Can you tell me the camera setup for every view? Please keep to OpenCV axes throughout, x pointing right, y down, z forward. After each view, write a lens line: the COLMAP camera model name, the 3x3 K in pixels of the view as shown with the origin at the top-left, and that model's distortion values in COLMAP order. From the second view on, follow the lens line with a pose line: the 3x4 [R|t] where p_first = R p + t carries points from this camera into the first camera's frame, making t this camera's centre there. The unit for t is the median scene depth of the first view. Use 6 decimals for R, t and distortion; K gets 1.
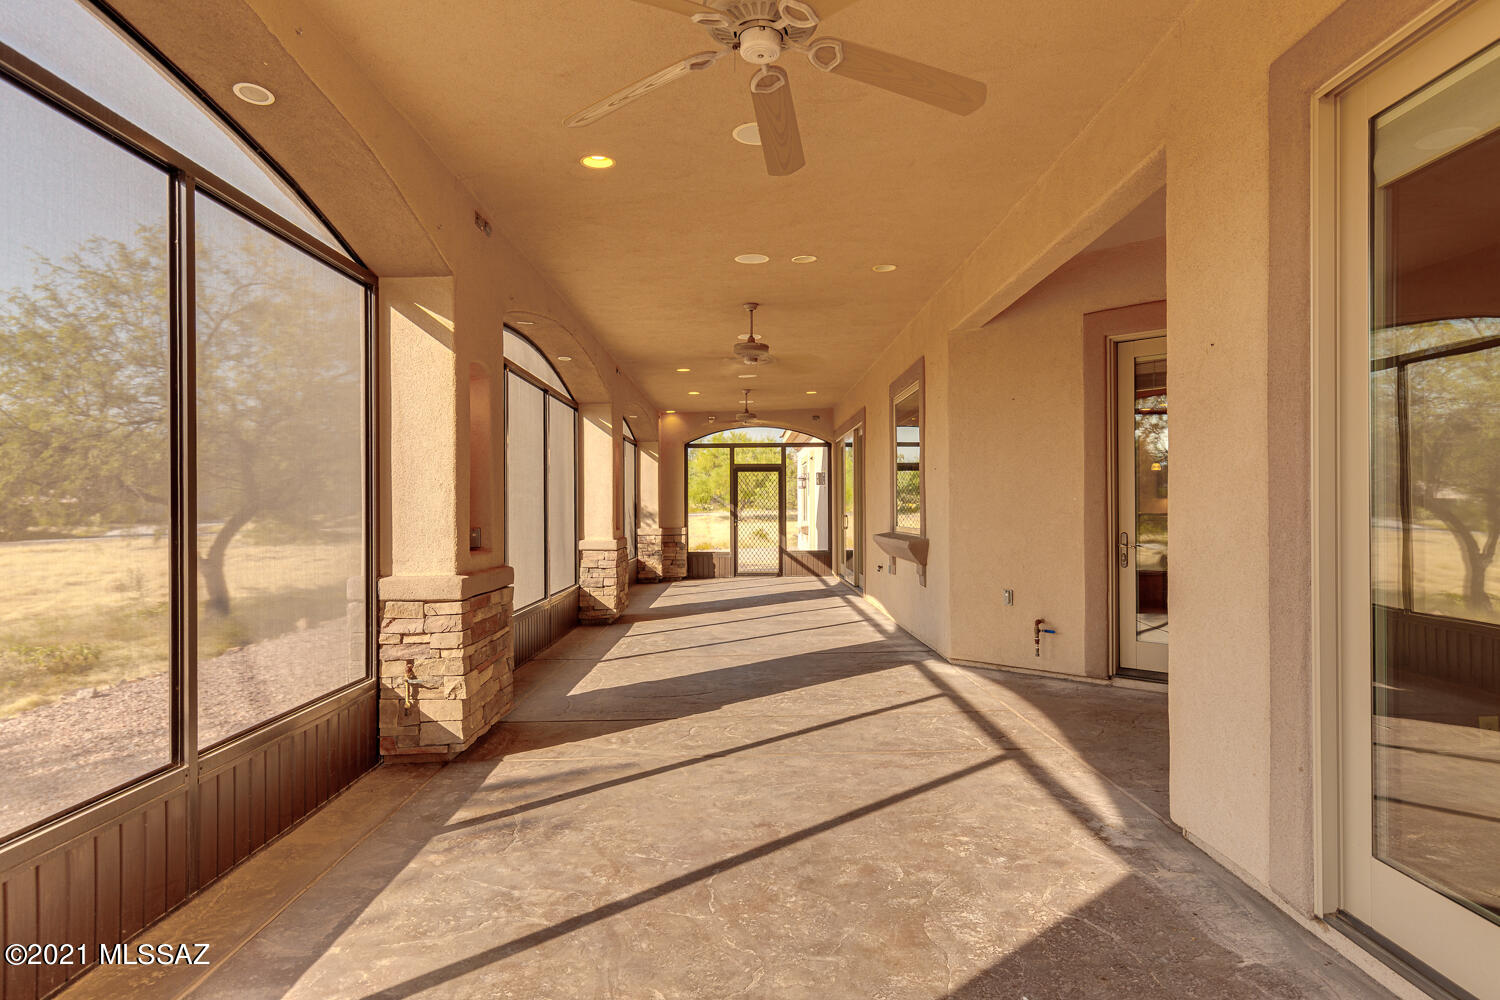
lens RADIAL K [[836.4, 0, 750.0], [0, 836.4, 500.0], [0, 0, 1]] dist [0.003747, 0.000119]
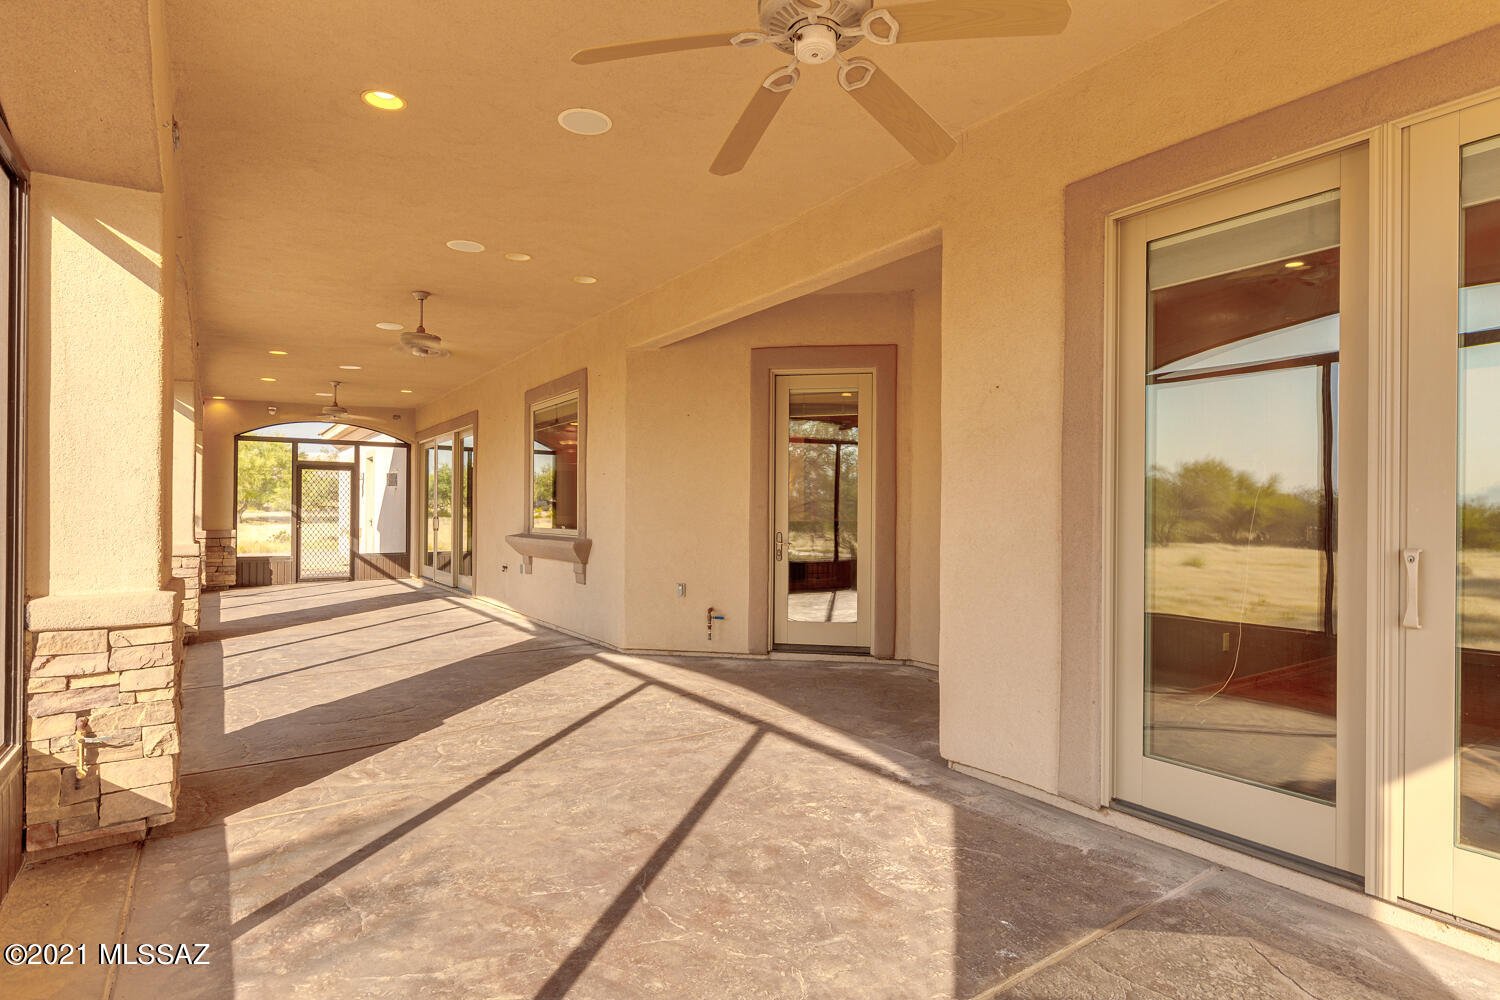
lens RADIAL K [[762.2, 0, 750.0], [0, 762.2, 500.0], [0, 0, 1]] dist [-0.000913, -0.001528]
pose [[0.842545, 0.019555, 0.538270, -0.269530], [-0.016388, 0.999809, -0.010670, 0.006942], [-0.538376, 0.000169, 0.842705, 0.134961]]
